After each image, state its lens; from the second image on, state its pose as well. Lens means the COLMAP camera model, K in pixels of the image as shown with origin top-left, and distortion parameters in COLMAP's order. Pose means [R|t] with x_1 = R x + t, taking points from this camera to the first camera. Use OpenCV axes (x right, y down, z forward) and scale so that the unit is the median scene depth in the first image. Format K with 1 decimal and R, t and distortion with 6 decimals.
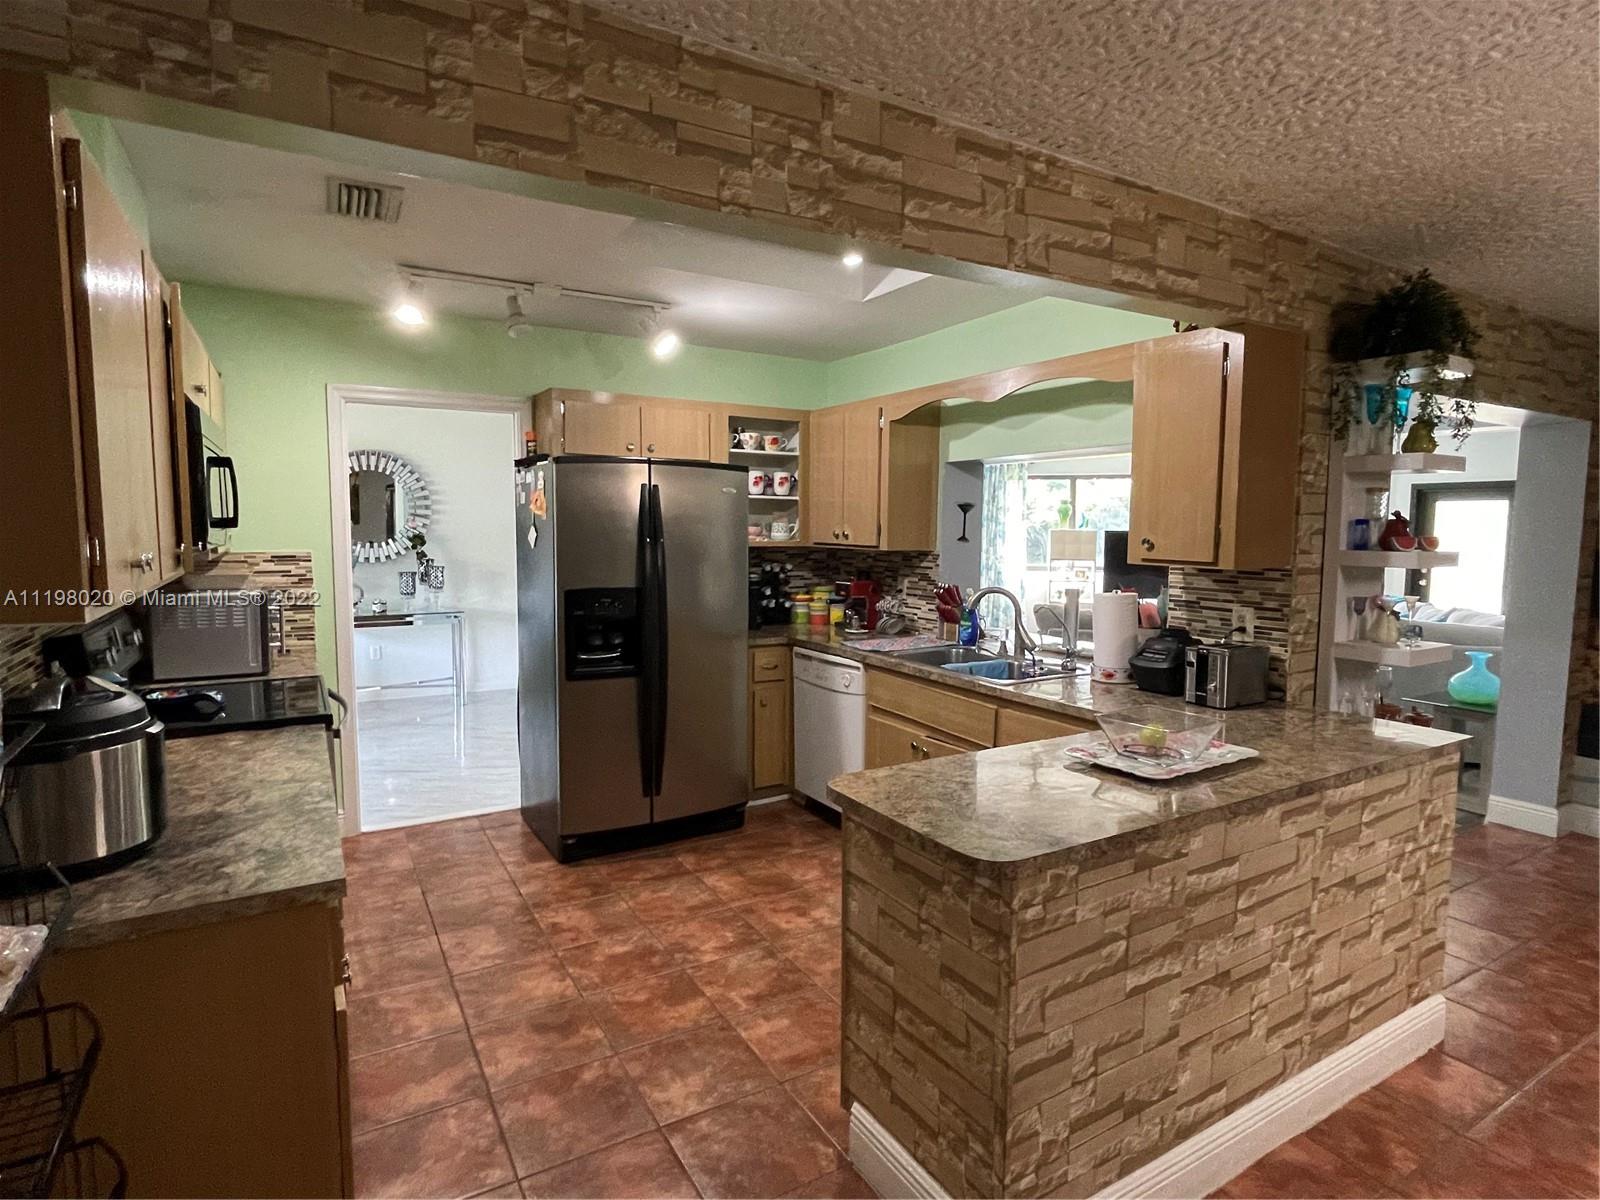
lens RADIAL K [[859.9, 0, 810.6], [0, 859.9, 597.7], [0, 0, 1]] dist [-0.003363, 0.007363]
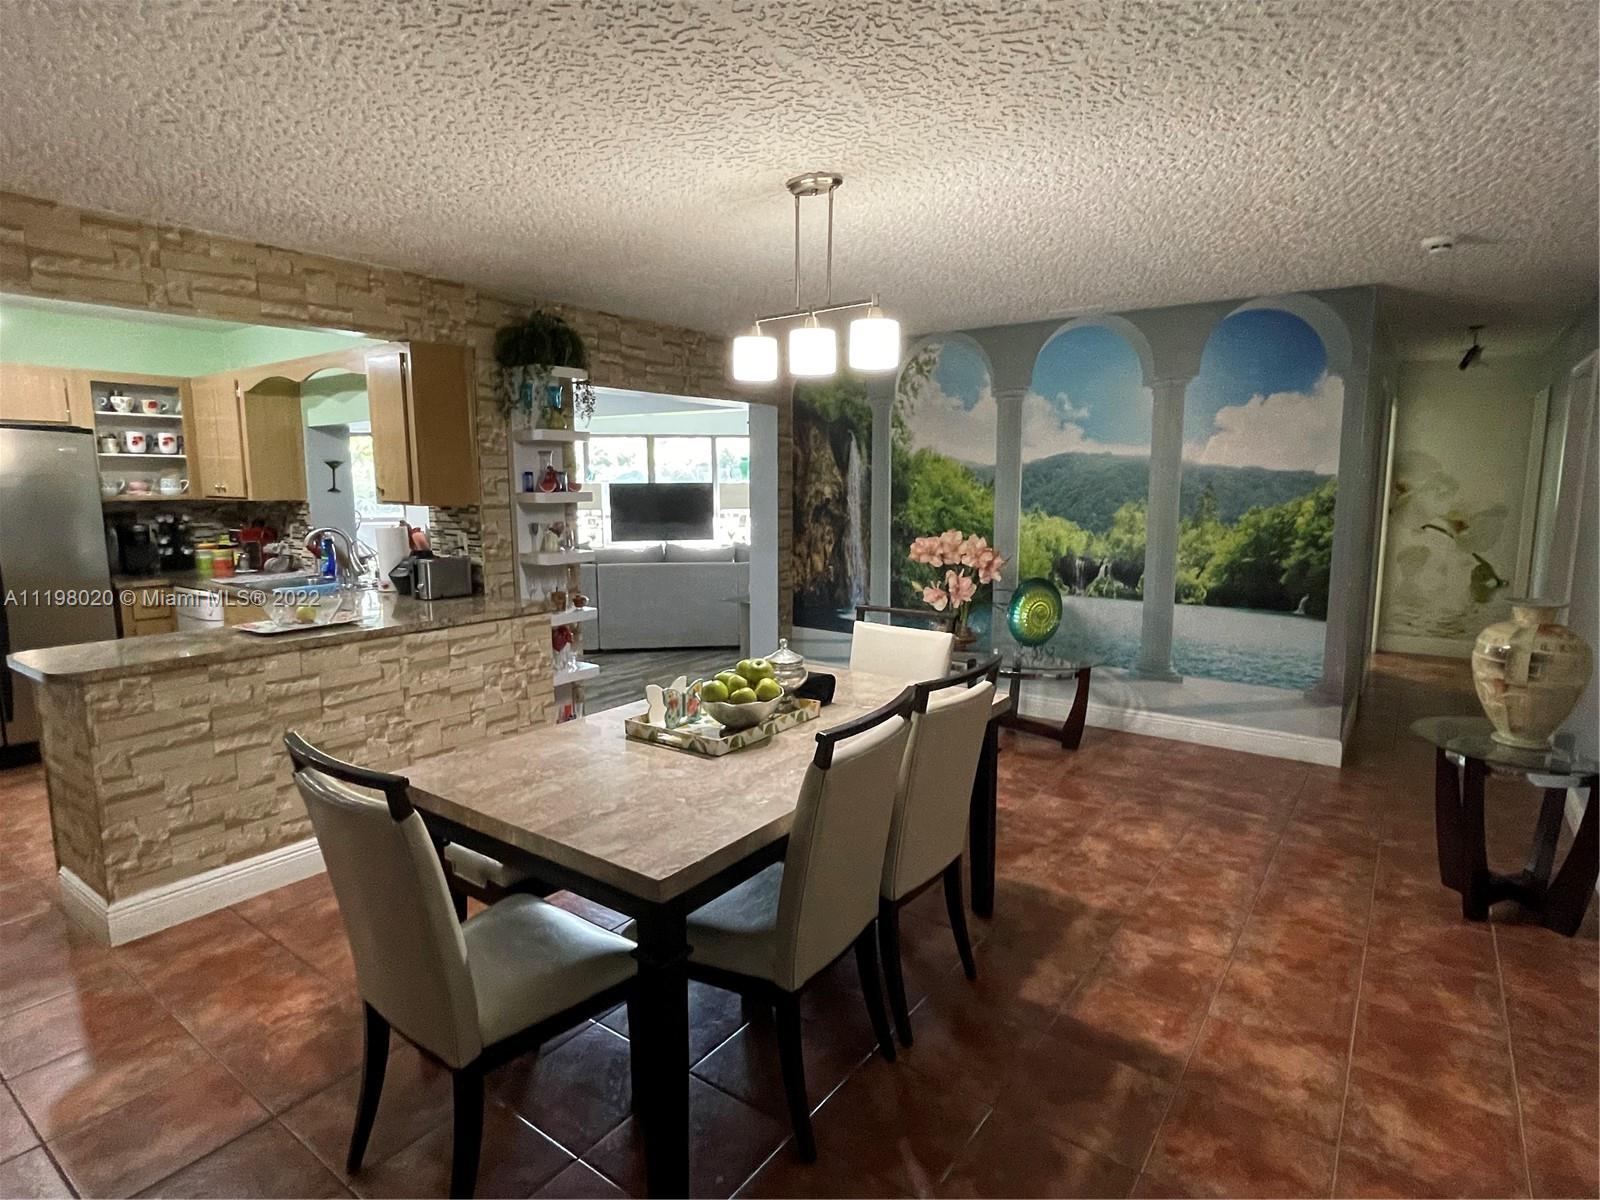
lens RADIAL K [[859.9, 0, 798.4], [0, 859.9, 594.9], [0, 0, 1]] dist [-0.003363, 0.007363]
pose [[0.920675, -0.063735, 0.385091, 0.486874], [0.044617, 0.997296, 0.058389, 0.060631], [-0.387772, -0.036575, 0.921030, -0.613889]]
